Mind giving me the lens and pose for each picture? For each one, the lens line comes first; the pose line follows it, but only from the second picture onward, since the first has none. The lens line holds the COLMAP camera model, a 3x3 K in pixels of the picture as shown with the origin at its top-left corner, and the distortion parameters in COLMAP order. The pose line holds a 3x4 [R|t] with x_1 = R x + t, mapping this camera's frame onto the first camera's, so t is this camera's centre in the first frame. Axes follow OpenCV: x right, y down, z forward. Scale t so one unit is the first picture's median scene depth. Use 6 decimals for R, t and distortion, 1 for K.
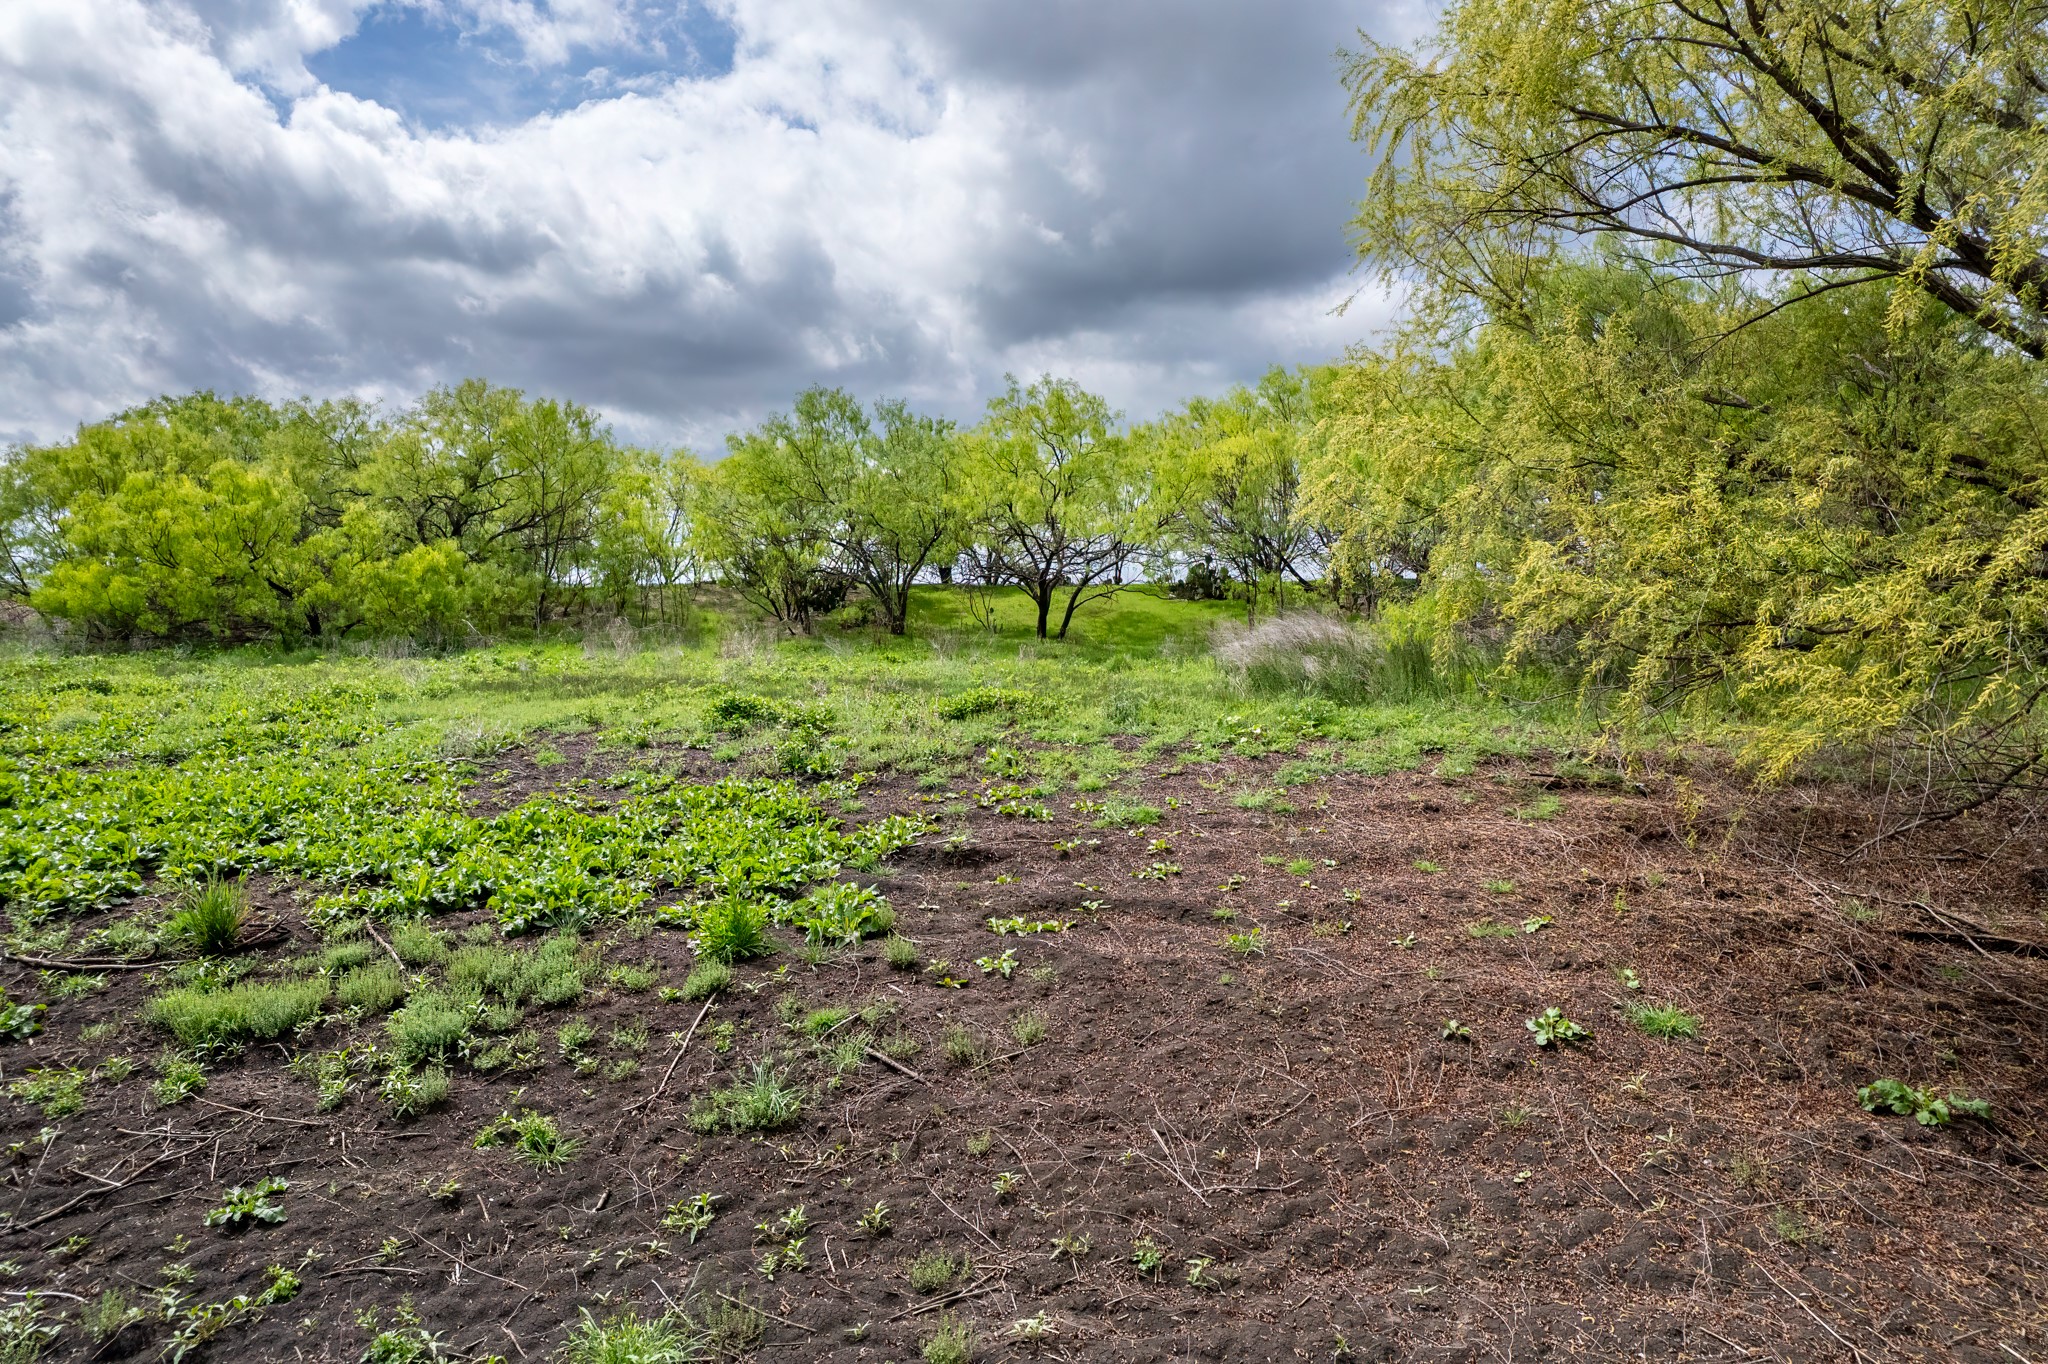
lens RADIAL K [[1308.1, 0, 1016.5], [0, 1308.1, 694.4], [0, 0, 1]] dist [-0.073293, 0.062866]
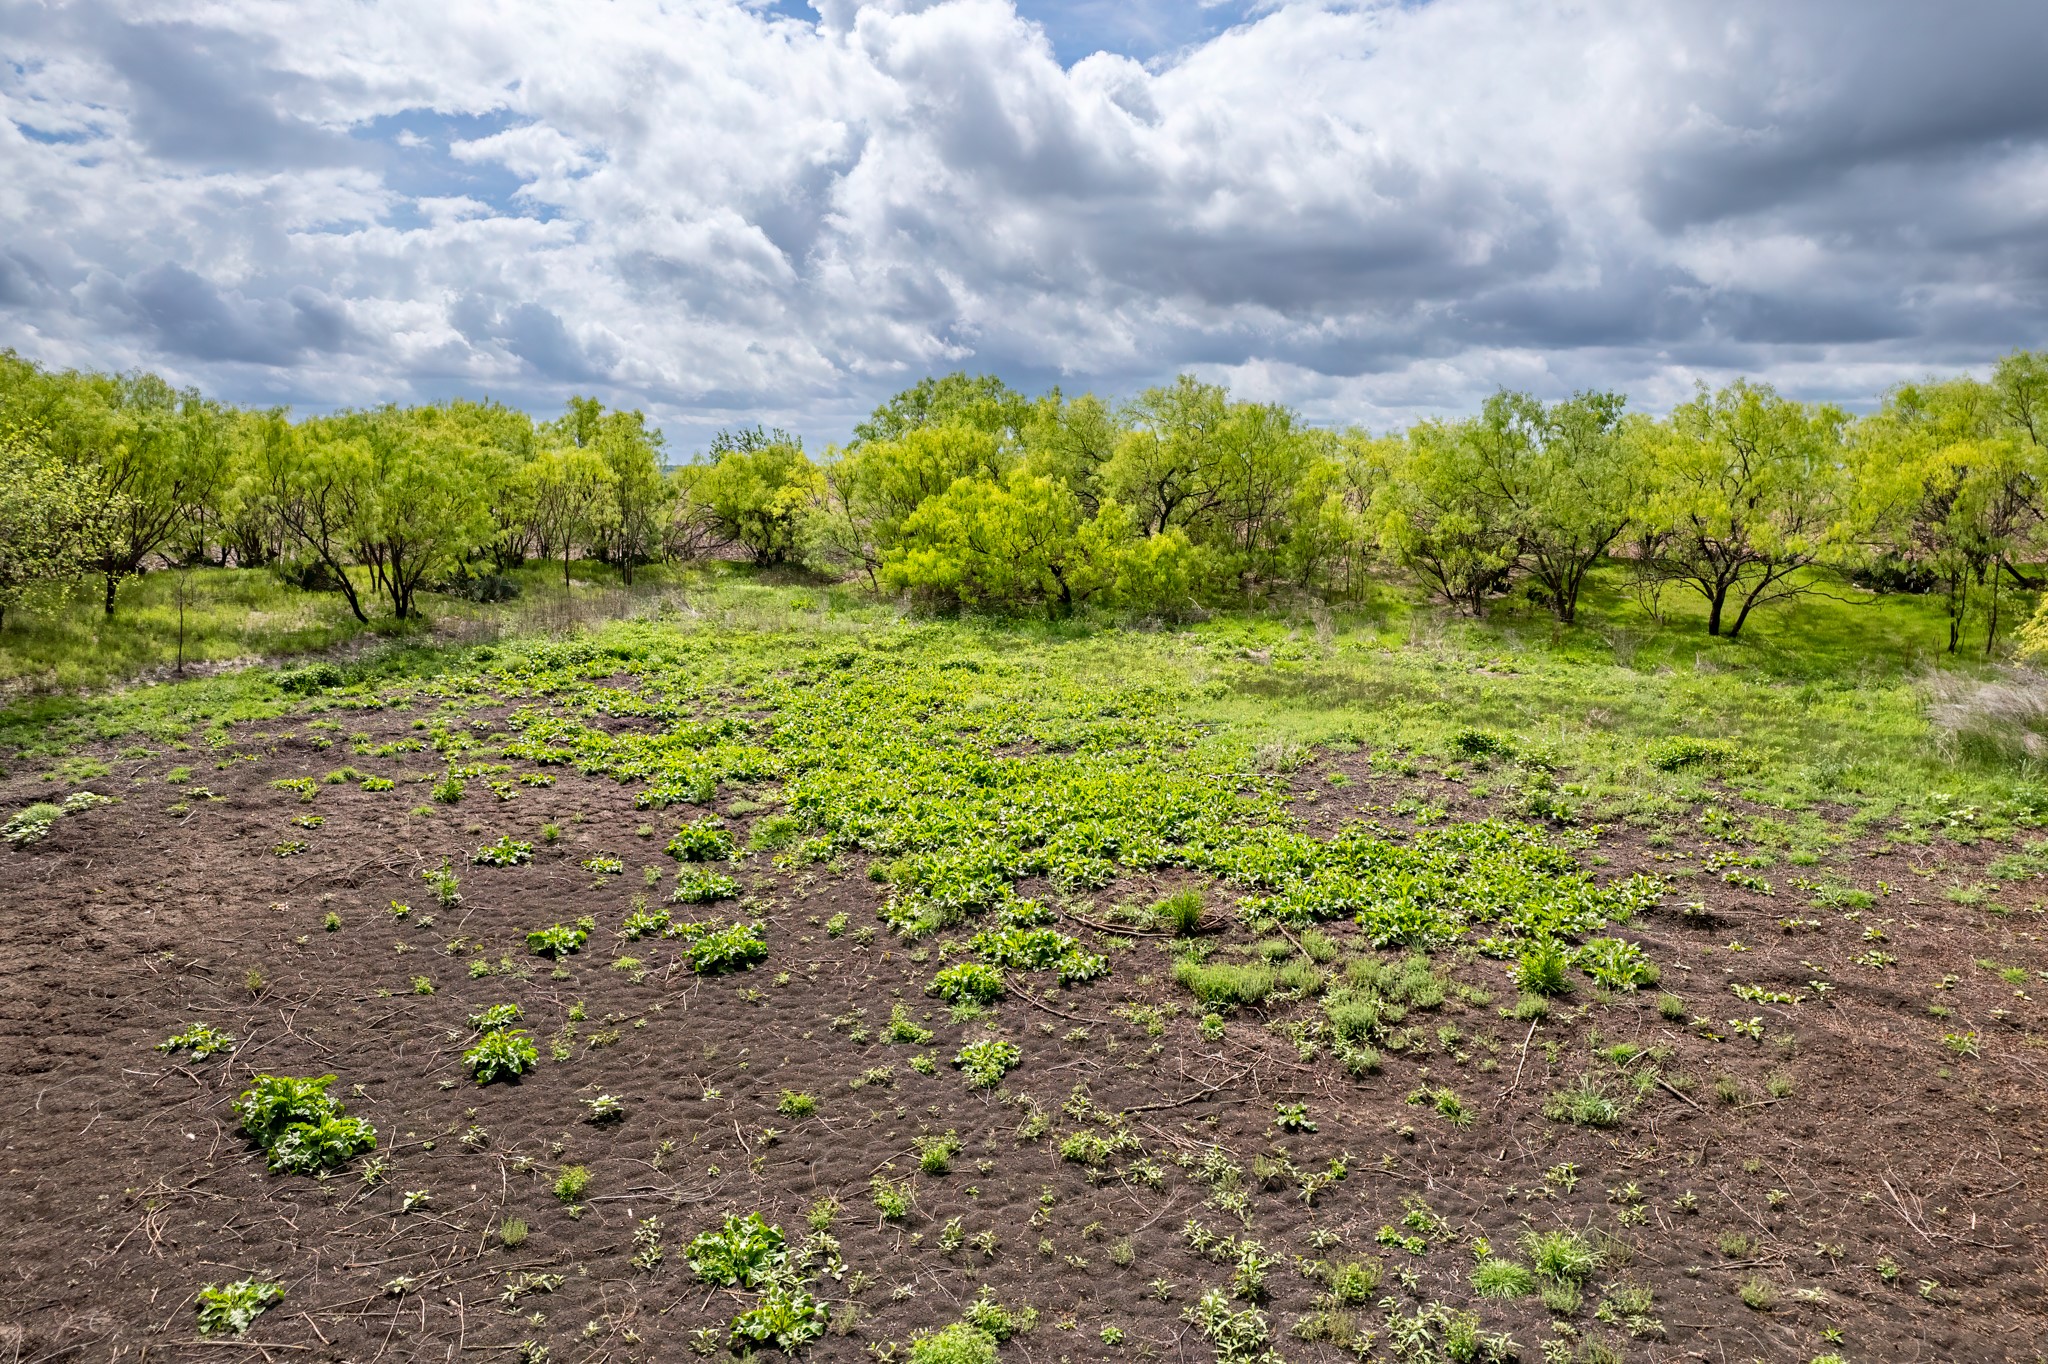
lens RADIAL K [[1308.1, 0, 1016.5], [0, 1308.1, 694.4], [0, 0, 1]] dist [-0.073293, 0.062866]
pose [[0.907460, 0.077290, -0.412968, -0.175756], [-0.037817, 0.993969, 0.102931, -0.246659], [0.418433, -0.077789, 0.904910, -0.517208]]
